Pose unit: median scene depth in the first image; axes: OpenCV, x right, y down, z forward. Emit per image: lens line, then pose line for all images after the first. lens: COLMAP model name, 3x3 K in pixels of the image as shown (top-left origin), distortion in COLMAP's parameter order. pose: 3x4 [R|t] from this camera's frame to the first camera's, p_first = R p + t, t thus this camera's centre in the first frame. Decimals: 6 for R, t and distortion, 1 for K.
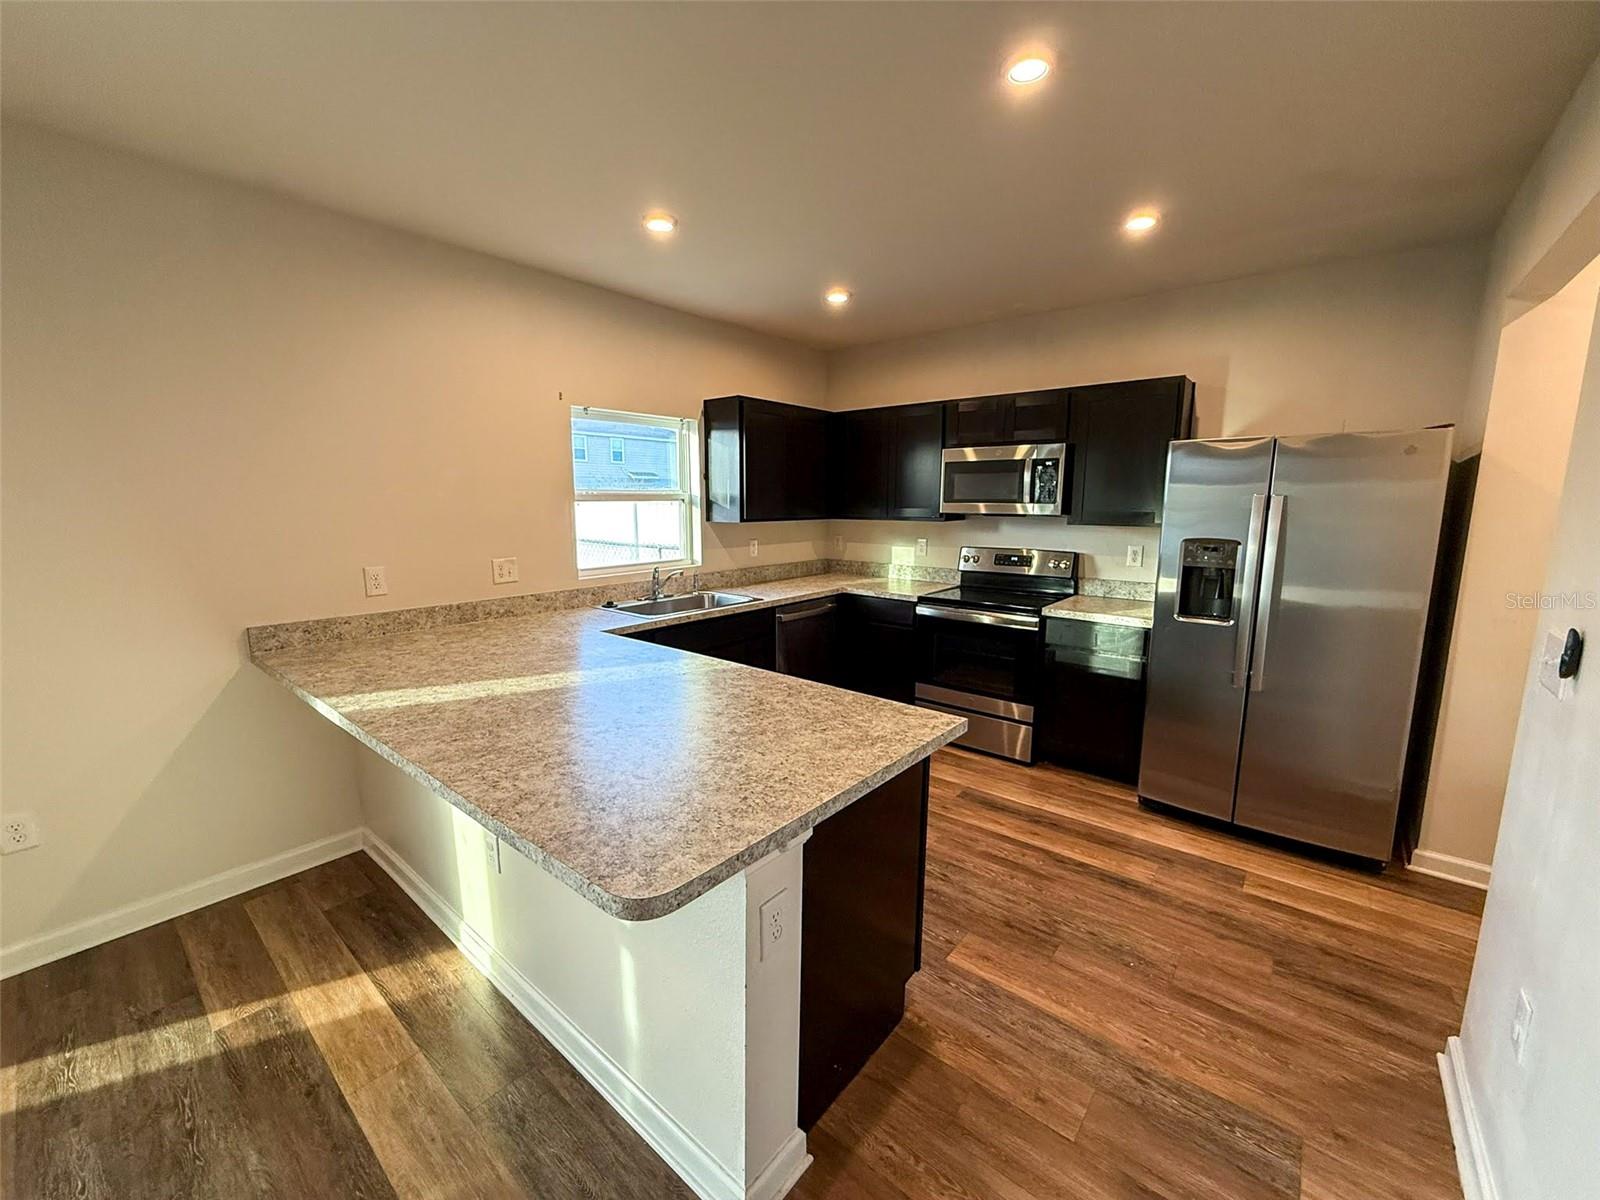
lens RADIAL K [[642.1, 0, 797.8], [0, 642.1, 595.7], [0, 0, 1]] dist [-0.000136, 0.000402]
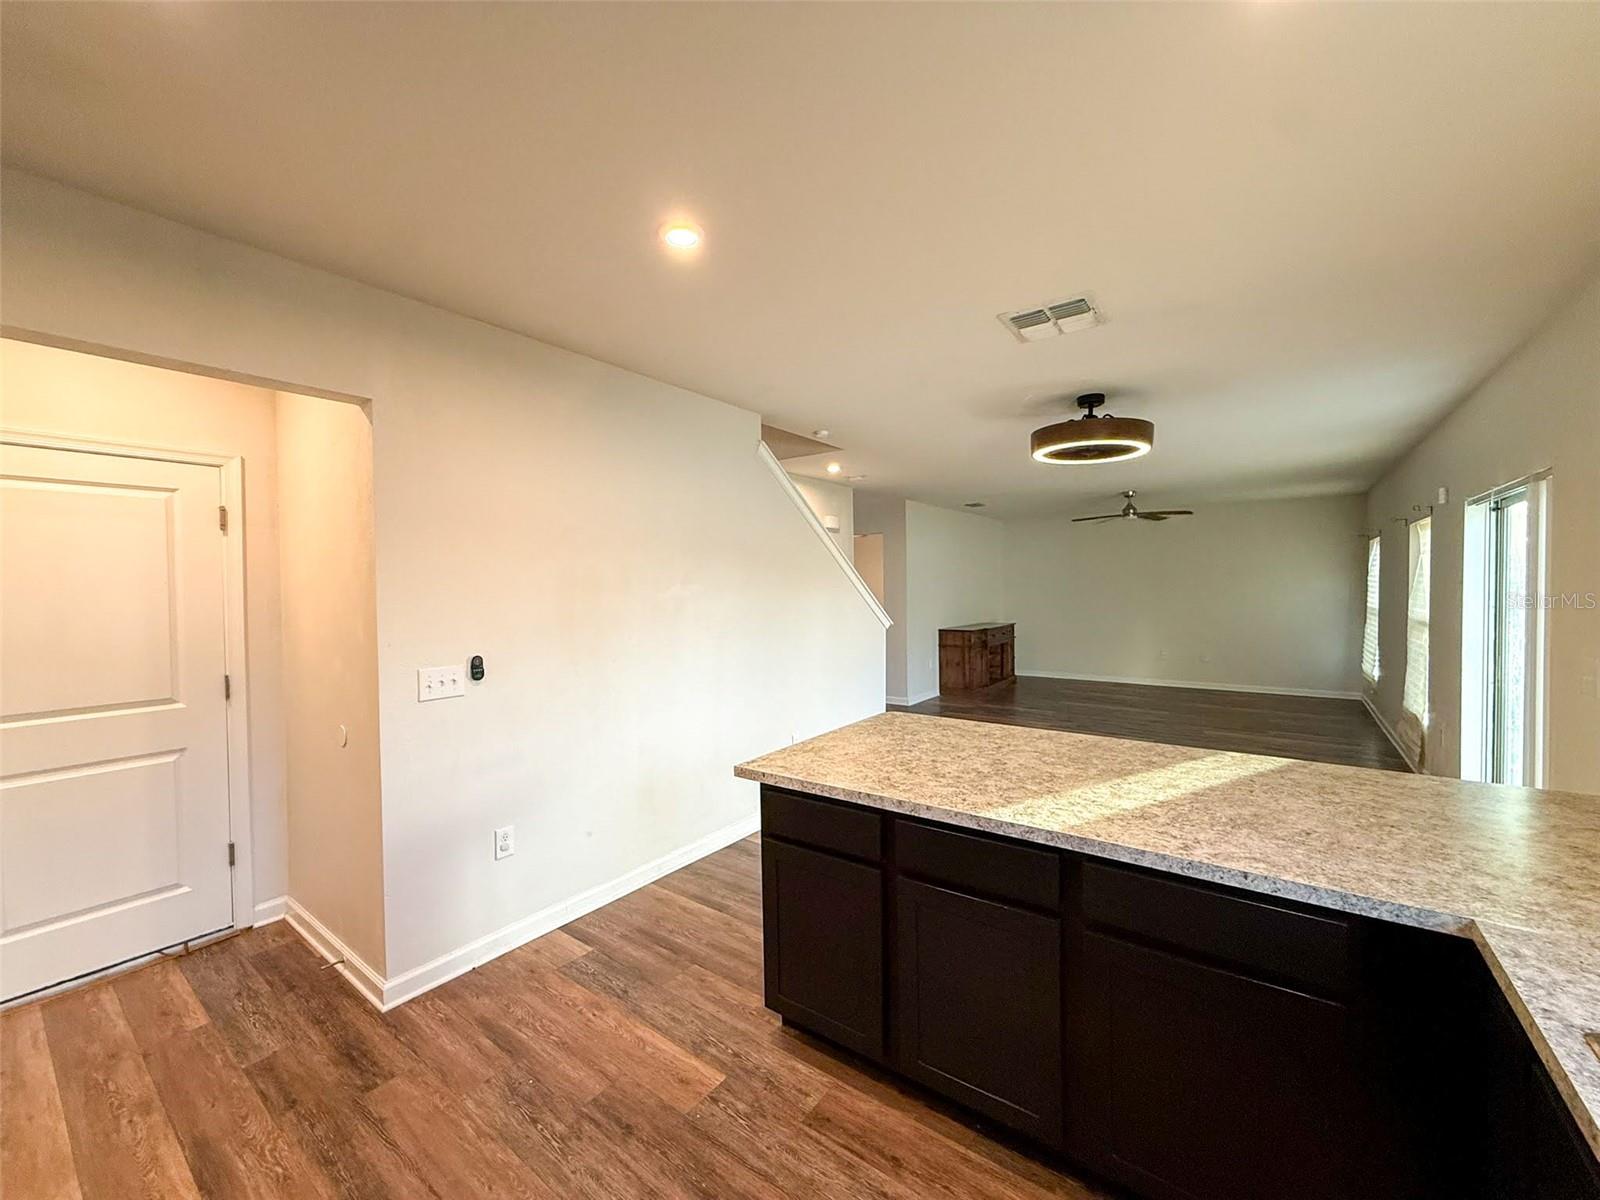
lens RADIAL K [[642.1, 0, 795.7], [0, 642.1, 604.6], [0, 0, 1]] dist [-0.000136, 0.000402]
pose [[-0.998753, 0.012033, -0.048460, 0.133898], [0.003164, 0.983828, 0.179087, -0.224450], [0.049831, 0.178711, -0.982639, 1.444842]]
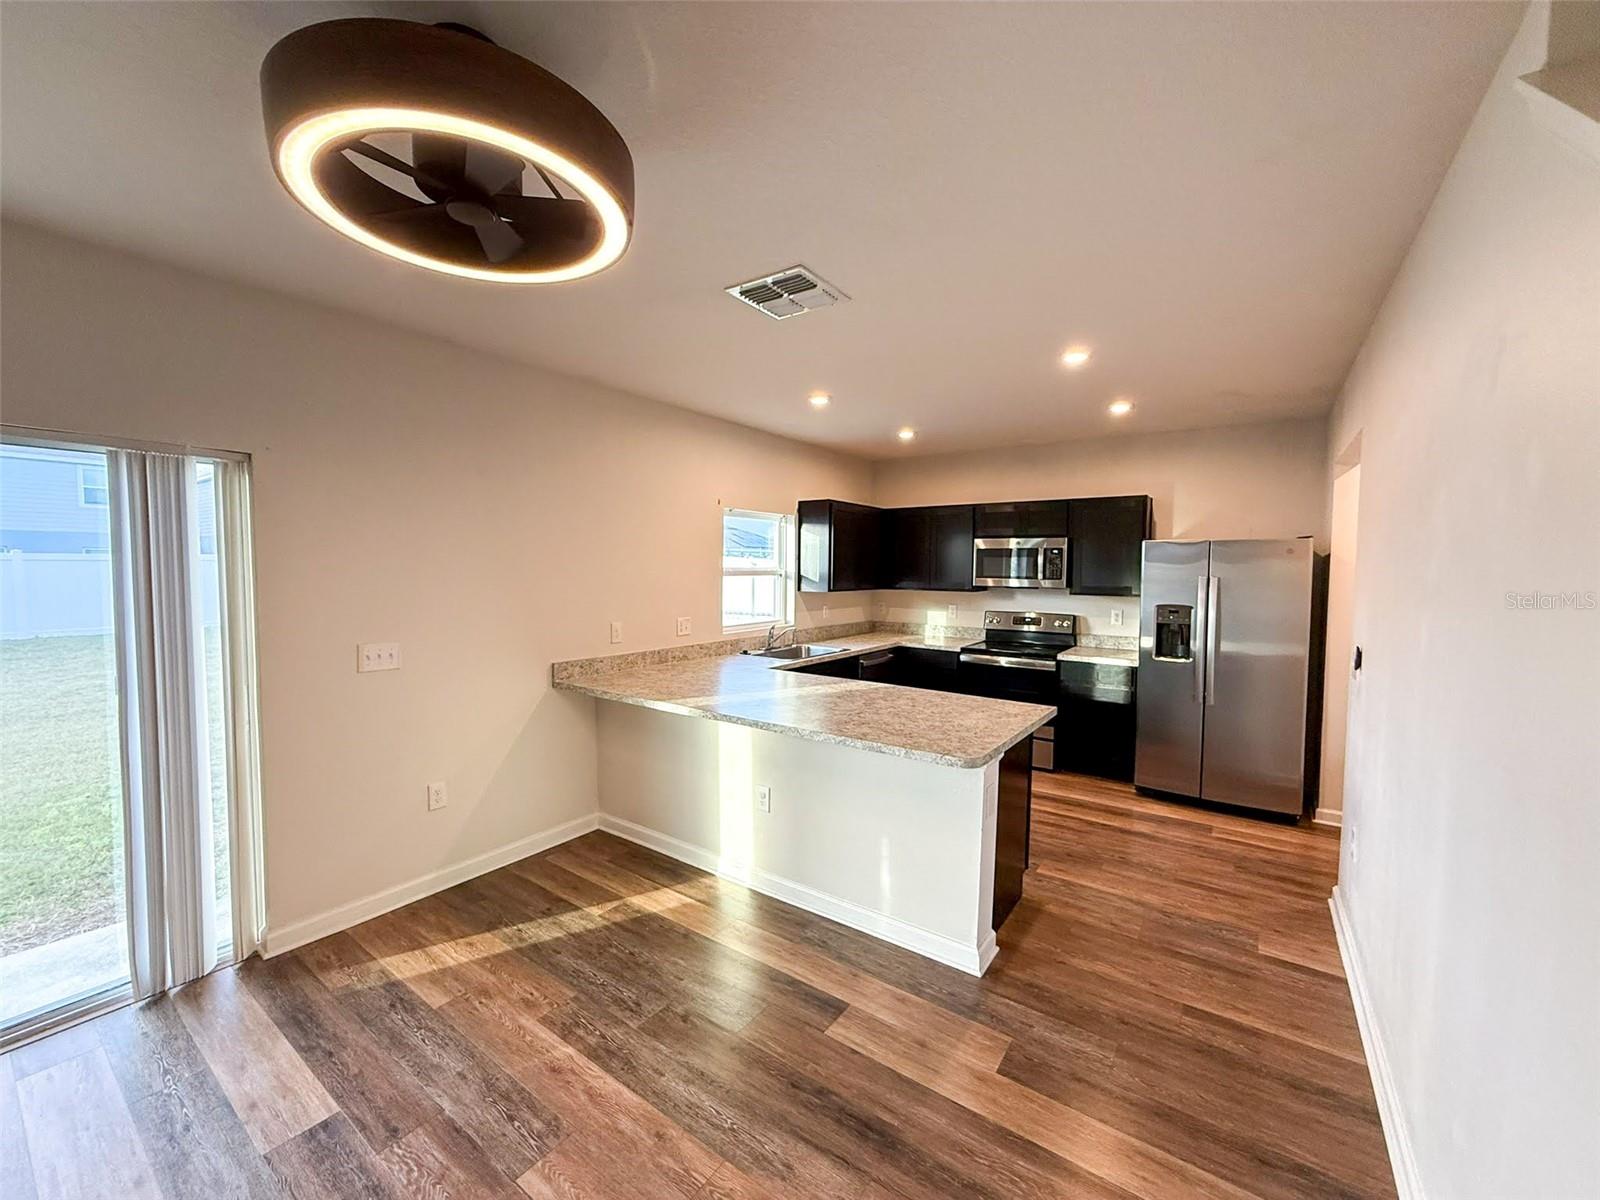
lens RADIAL K [[642.1, 0, 797.8], [0, 642.1, 595.5], [0, 0, 1]] dist [-0.000136, 0.000402]
pose [[0.997247, 0.003986, 0.074040, -0.373176], [0.003874, 0.994389, -0.105716, 0.049382], [-0.074046, 0.105711, 0.991636, -0.462183]]
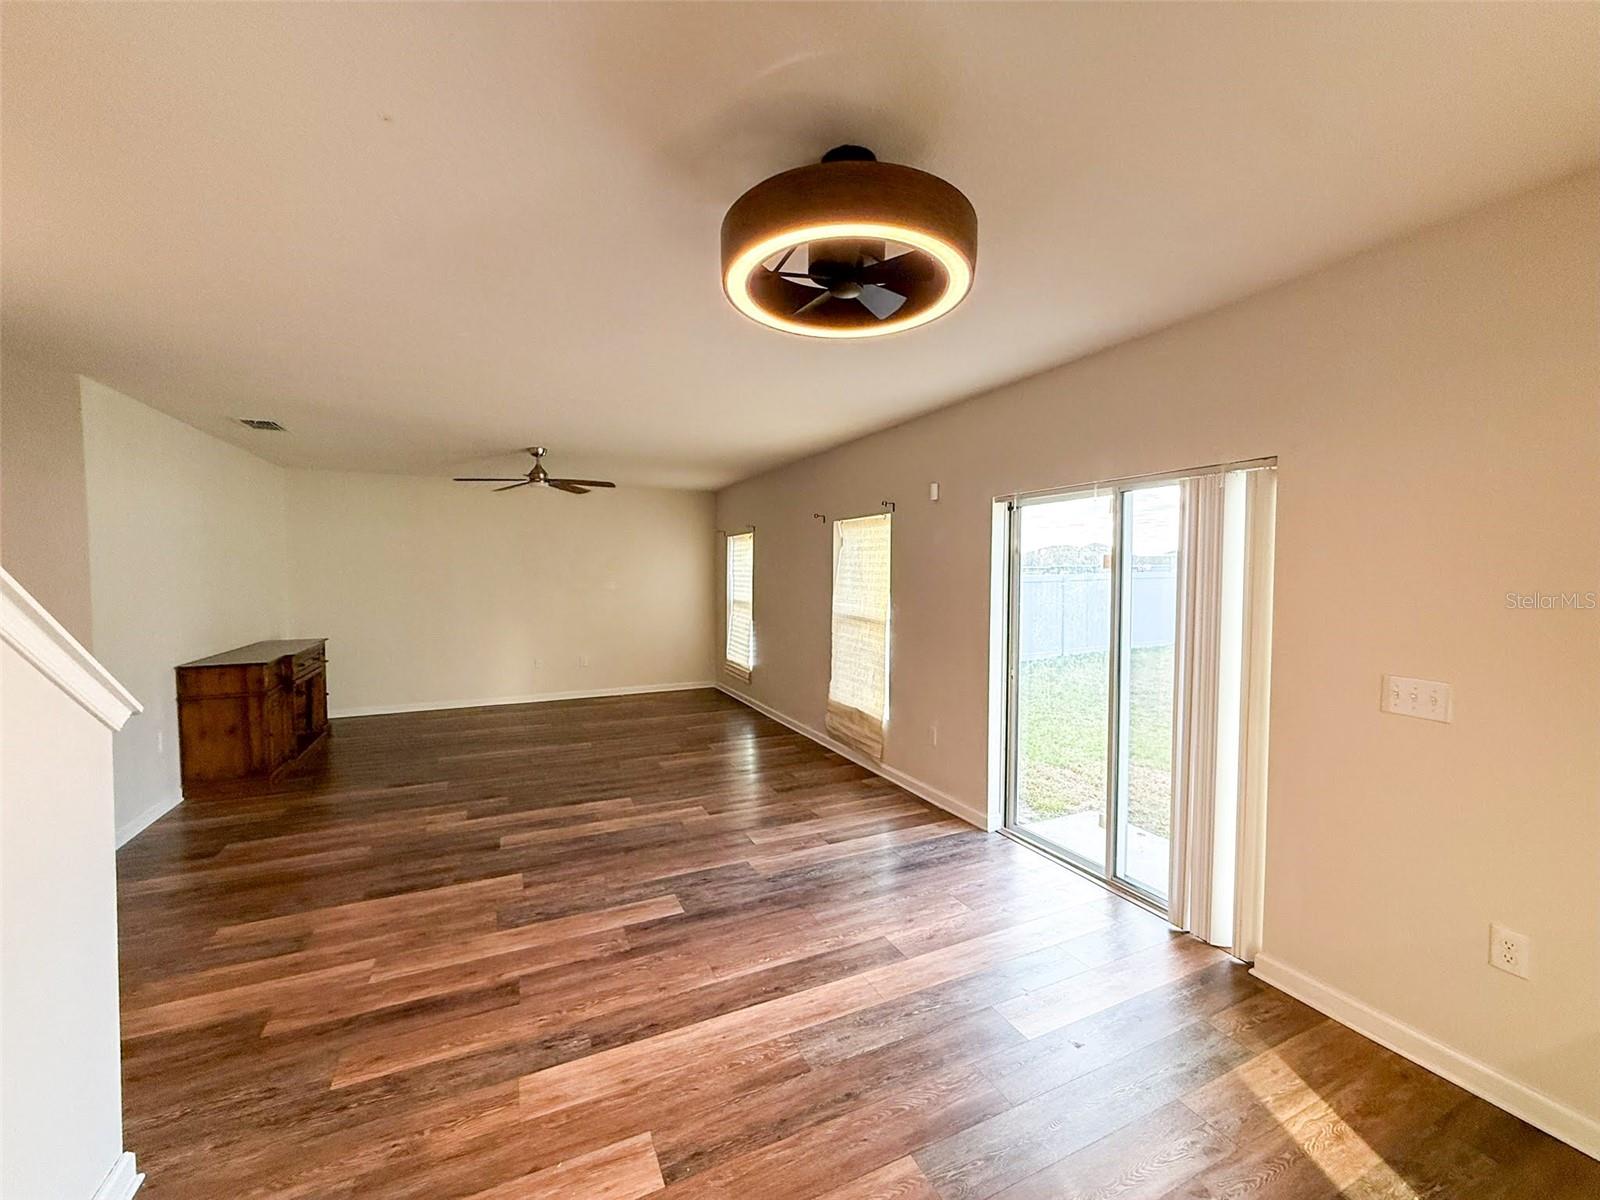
lens RADIAL K [[642.1, 0, 802.2], [0, 642.1, 604.7], [0, 0, 1]] dist [-0.000136, 0.000402]
pose [[-0.432768, 0.045003, -0.900382, 0.006567], [-0.136731, 0.983922, 0.114898, -0.060876], [0.891076, 0.172834, -0.419656, 0.310491]]
